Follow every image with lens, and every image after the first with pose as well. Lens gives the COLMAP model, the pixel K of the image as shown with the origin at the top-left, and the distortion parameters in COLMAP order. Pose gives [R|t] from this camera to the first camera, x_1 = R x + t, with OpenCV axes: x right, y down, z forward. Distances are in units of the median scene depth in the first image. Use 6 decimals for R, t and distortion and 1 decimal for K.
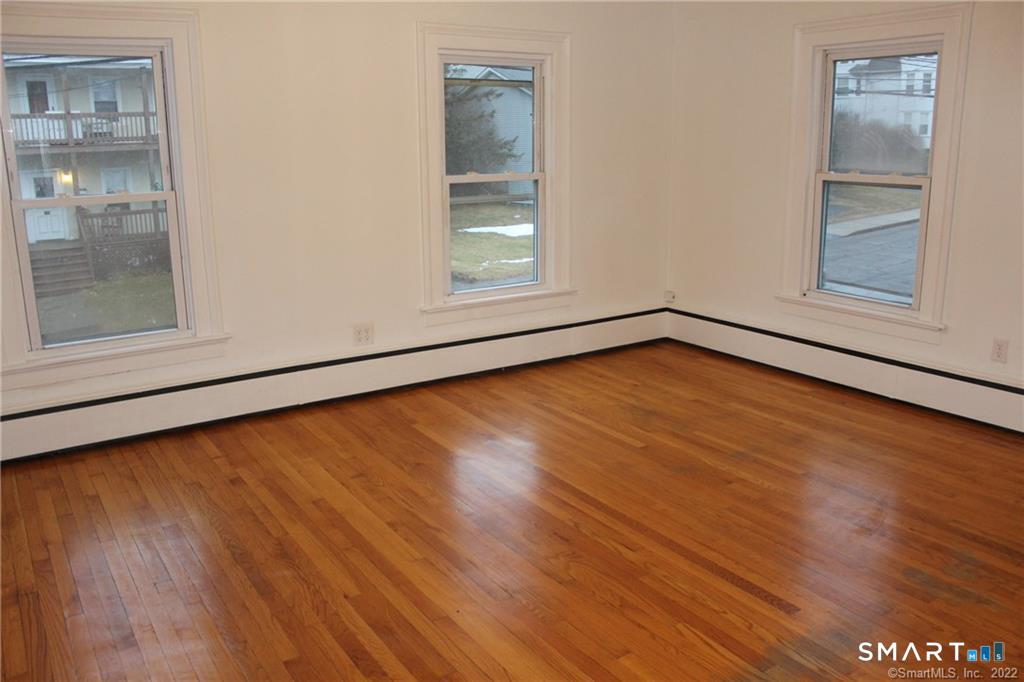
lens RADIAL K [[860.8, 0, 518.2], [0, 860.8, 343.2], [0, 0, 1]] dist [-0.096361, 0.028554]
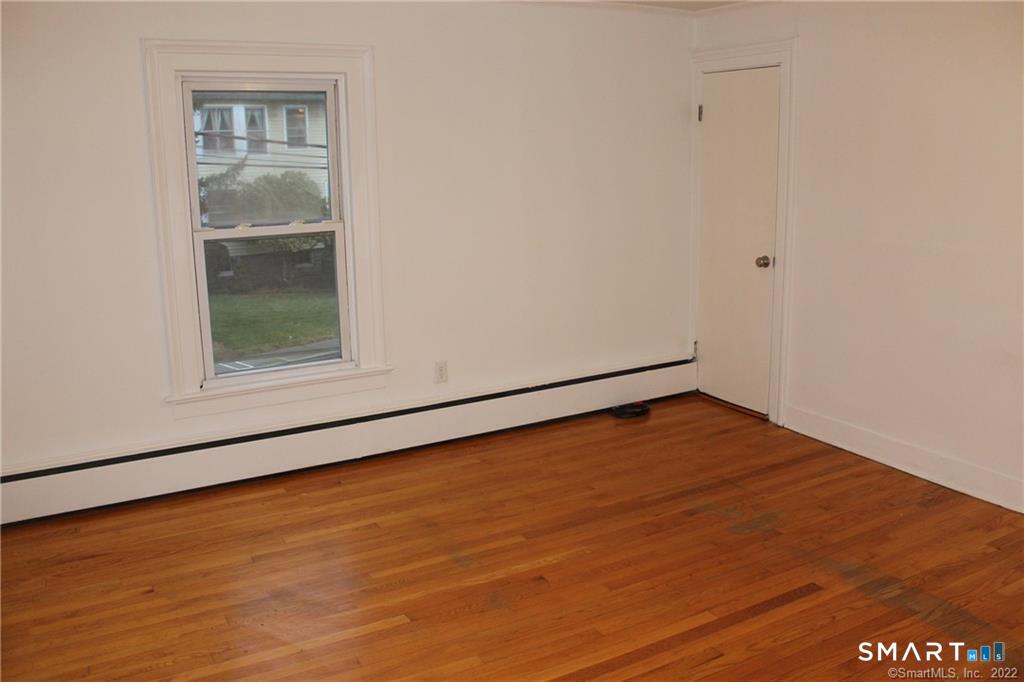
lens RADIAL K [[860.8, 0, 515.4], [0, 860.8, 338.8], [0, 0, 1]] dist [-0.096361, 0.028554]
pose [[0.055798, -0.196028, 0.979010, -0.632402], [0.247227, 0.952715, 0.176672, -0.260095], [-0.967350, 0.232180, 0.101623, 0.989361]]
